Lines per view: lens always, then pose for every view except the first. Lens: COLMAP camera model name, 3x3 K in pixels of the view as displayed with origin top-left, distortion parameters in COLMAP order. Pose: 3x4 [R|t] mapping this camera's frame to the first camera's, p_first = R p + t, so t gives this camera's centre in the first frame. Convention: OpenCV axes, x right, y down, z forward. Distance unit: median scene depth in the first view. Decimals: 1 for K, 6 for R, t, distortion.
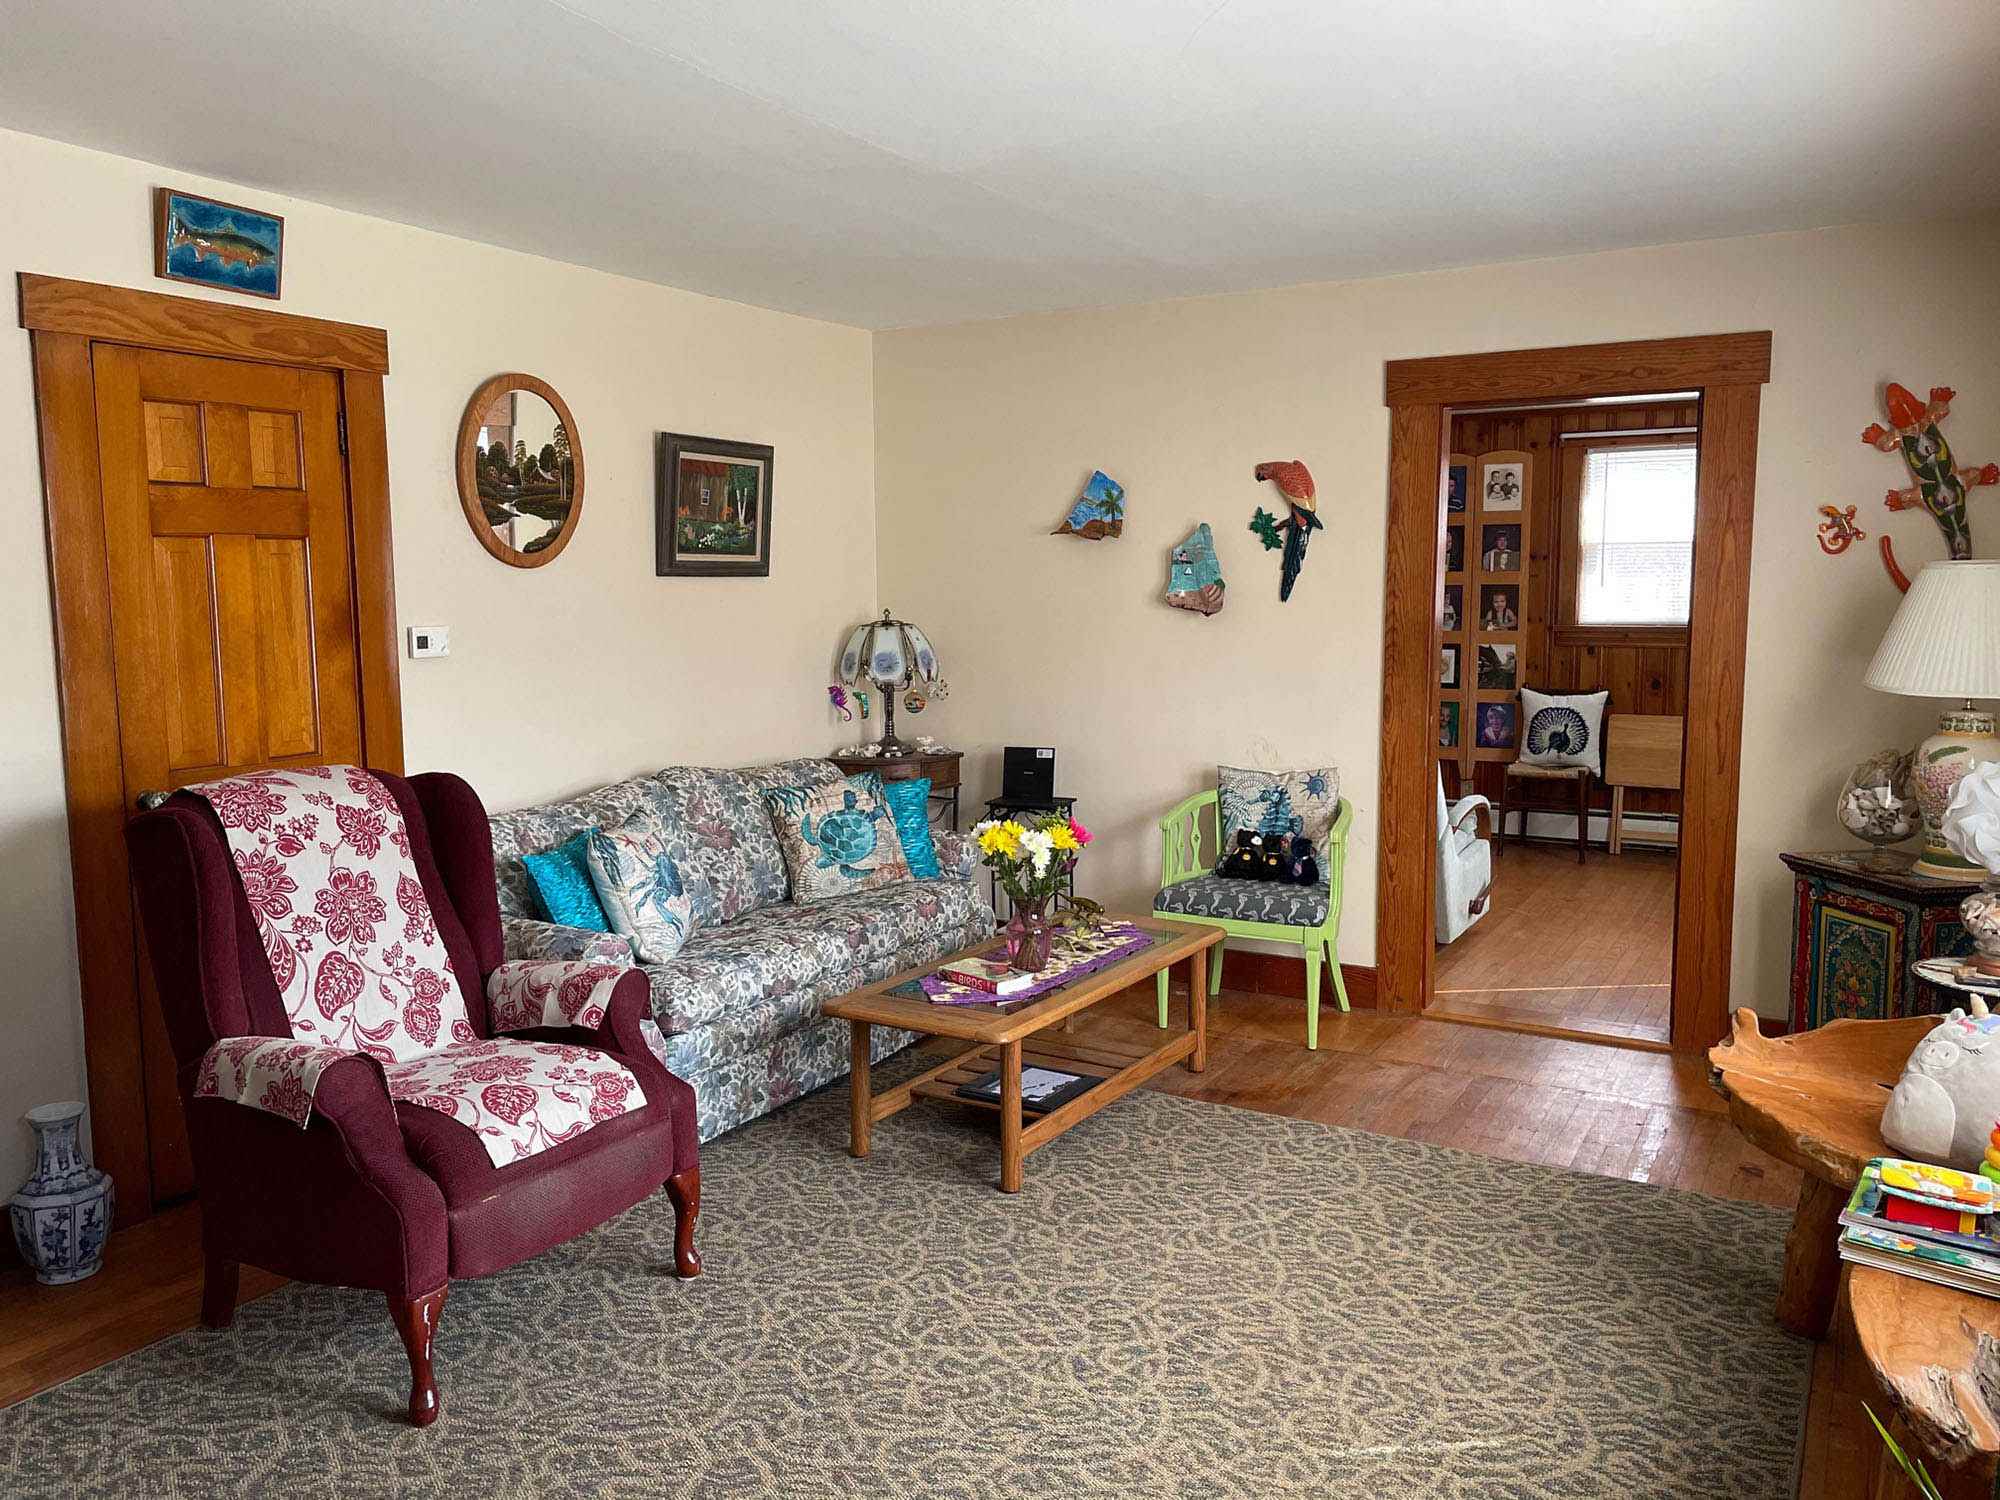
lens RADIAL K [[1505.1, 0, 1002.8], [0, 1505.1, 749.5], [0, 0, 1]] dist [0.026358, -0.015899]
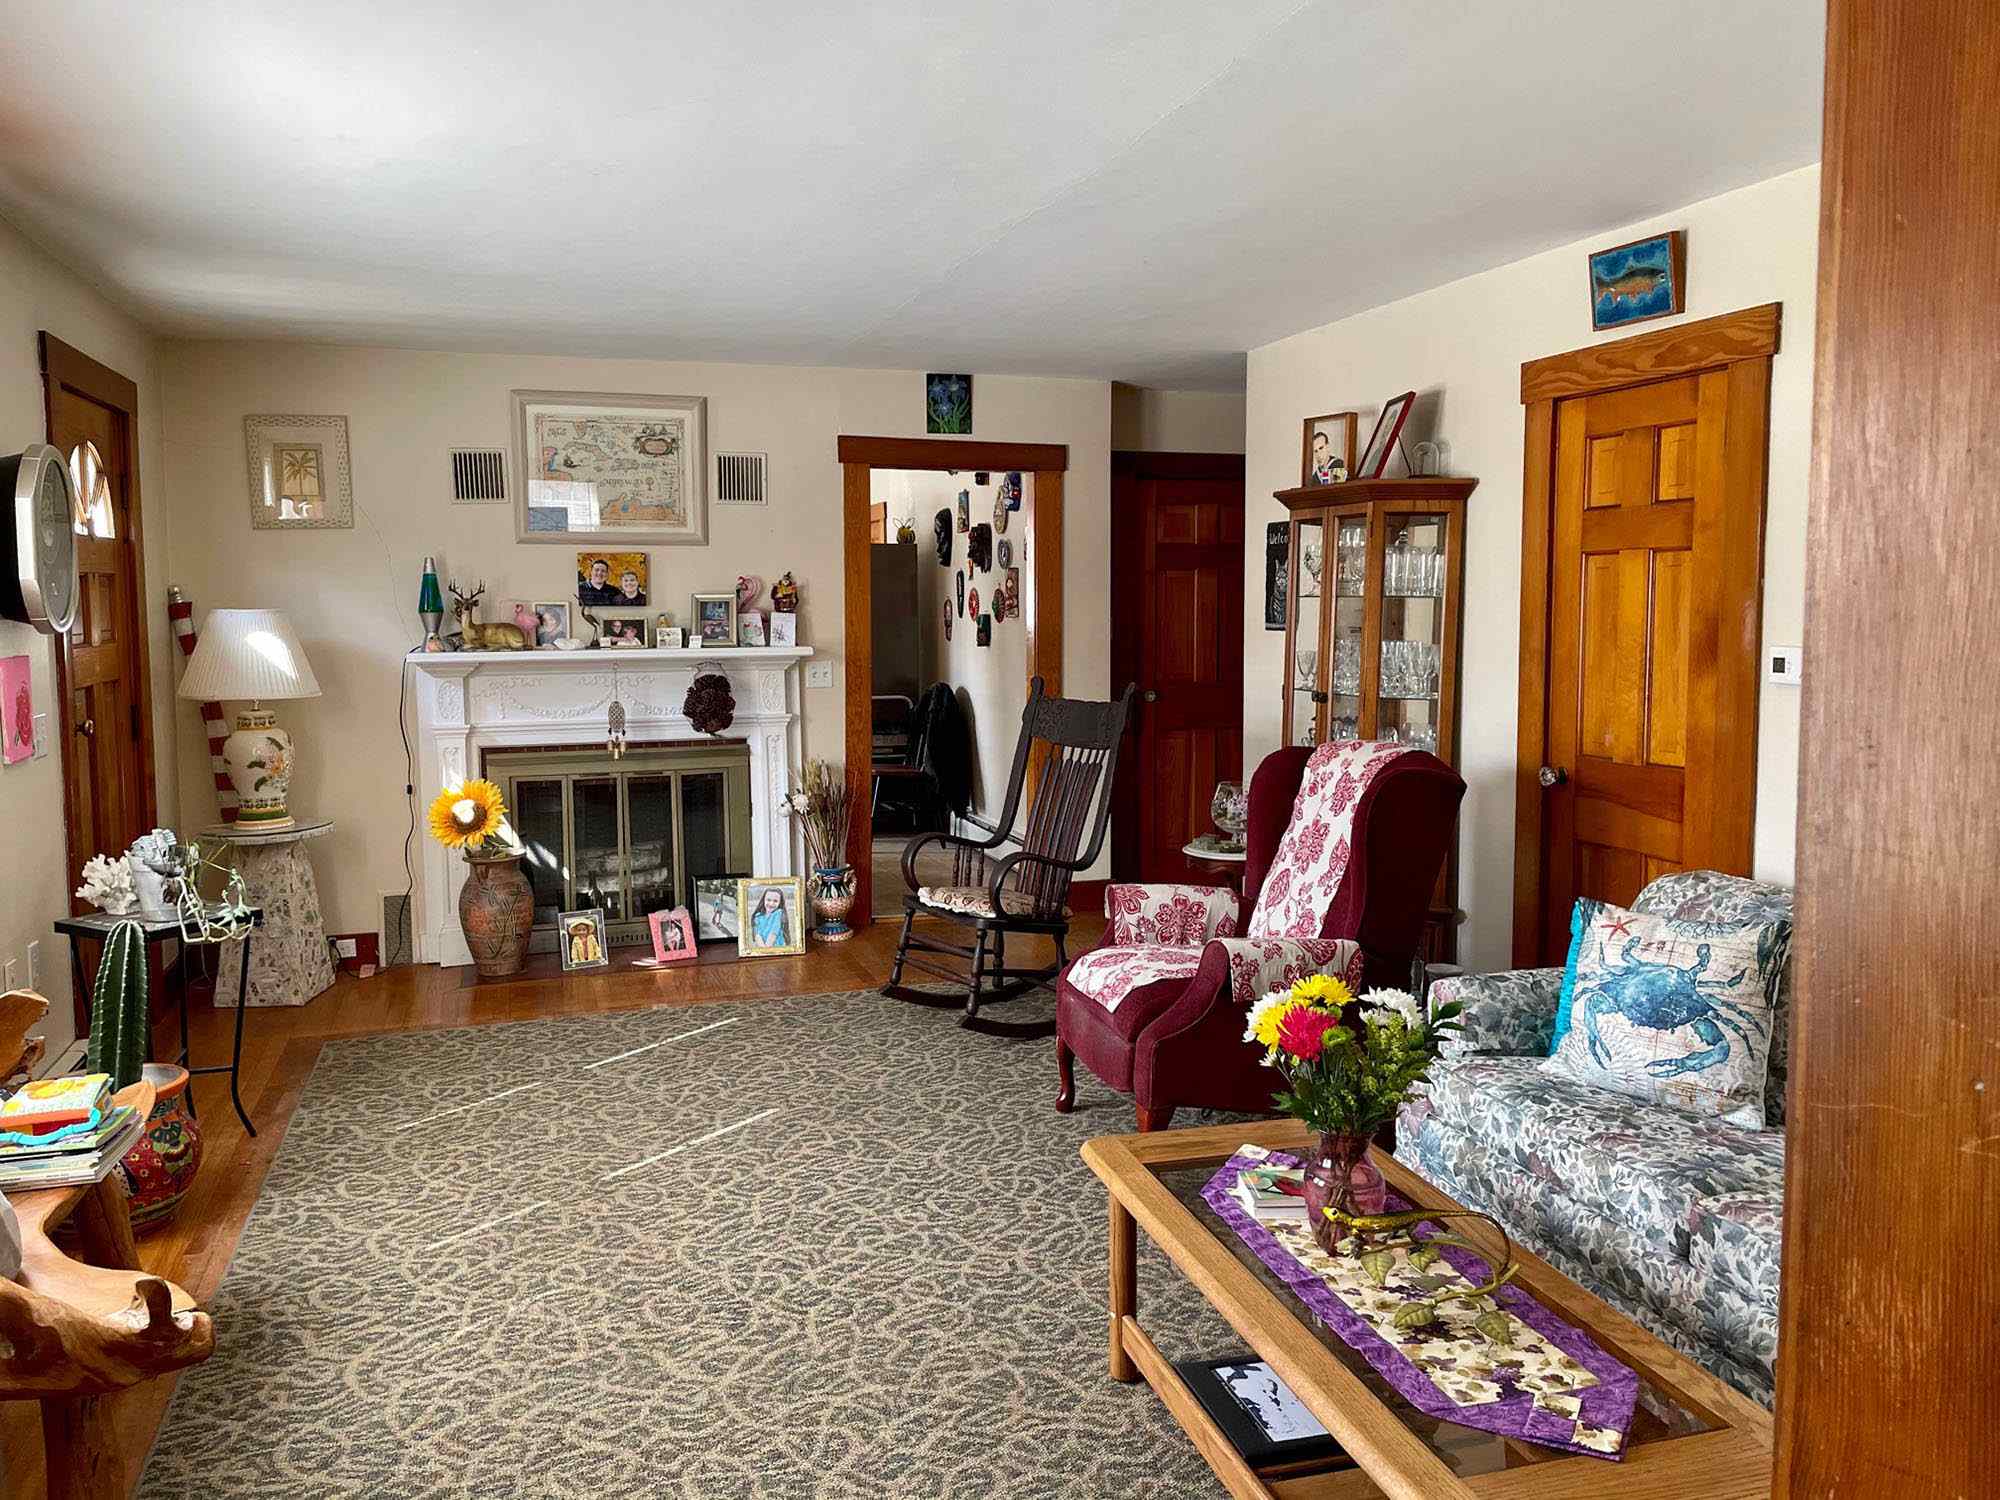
lens RADIAL K [[1505.1, 0, 1006.1], [0, 1505.1, 739.7], [0, 0, 1]] dist [0.026358, -0.015899]
pose [[-0.663905, 0.082546, -0.743247, 0.790702], [-0.076761, 0.981117, 0.177530, -0.219467], [0.743867, 0.174915, -0.645033, 1.837518]]
